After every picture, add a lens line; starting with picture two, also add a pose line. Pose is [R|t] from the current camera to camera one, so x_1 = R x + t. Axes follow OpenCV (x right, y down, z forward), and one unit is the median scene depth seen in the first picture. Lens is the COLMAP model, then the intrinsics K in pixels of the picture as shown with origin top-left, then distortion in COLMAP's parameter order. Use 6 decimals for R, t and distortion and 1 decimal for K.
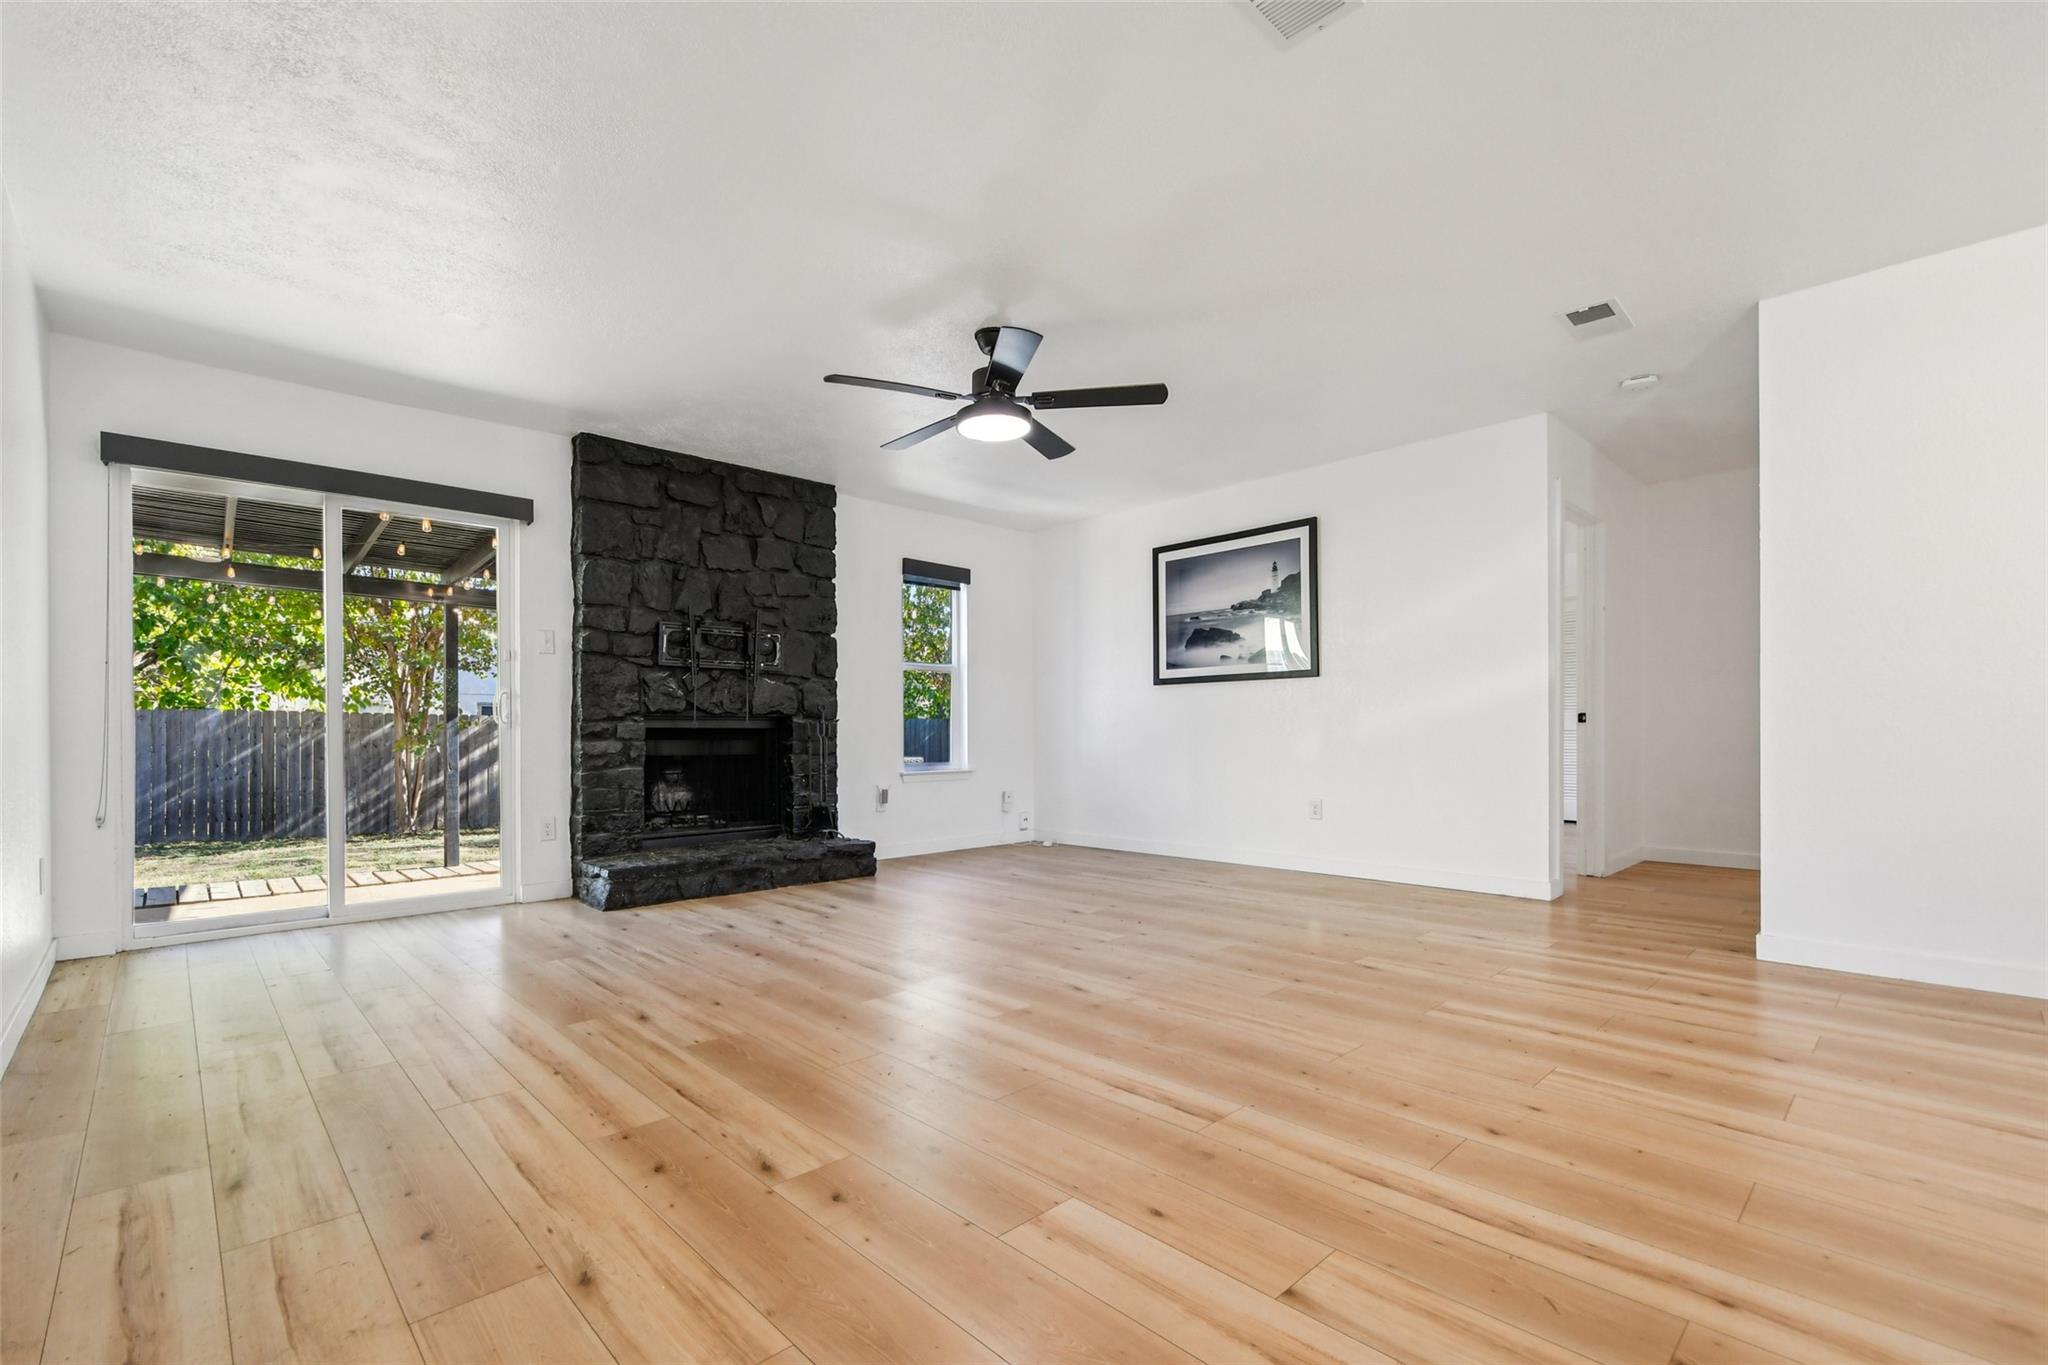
lens RADIAL K [[900.7, 0, 1010.4], [0, 900.7, 733.7], [0, 0, 1]] dist [-0.002675, -0.000866]
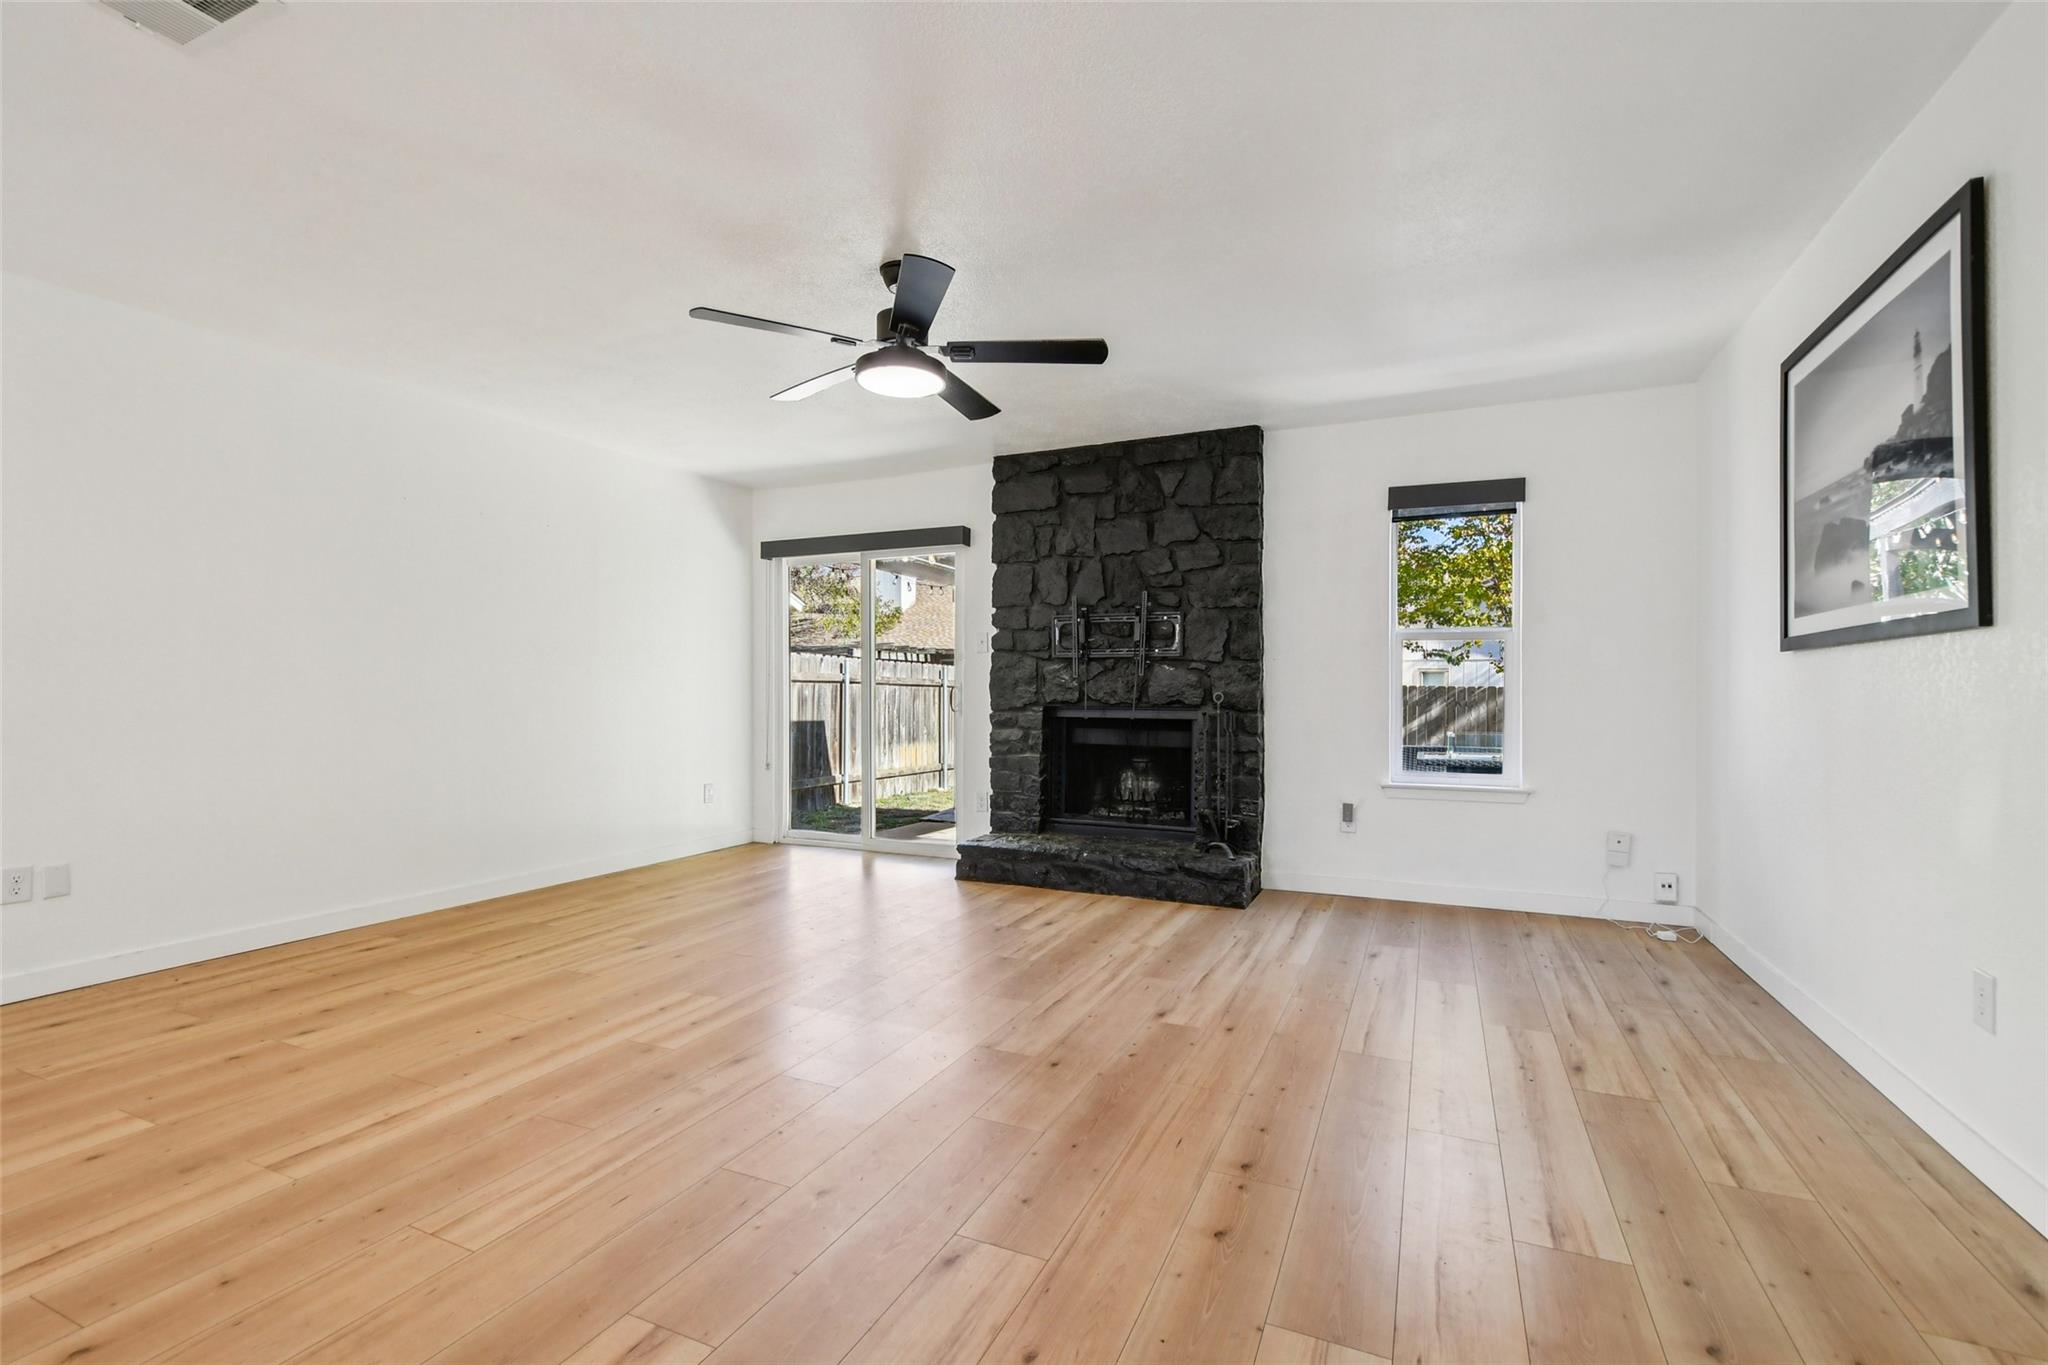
lens RADIAL K [[925.2, 0, 1001.8], [0, 925.2, 692.5], [0, 0, 1]] dist [-0.000759, -0.000220]
pose [[0.363744, 0.005814, -0.931481, 0.591737], [-0.007699, 0.999965, 0.003236, -0.039193], [0.931467, 0.005994, 0.363776, 0.560398]]
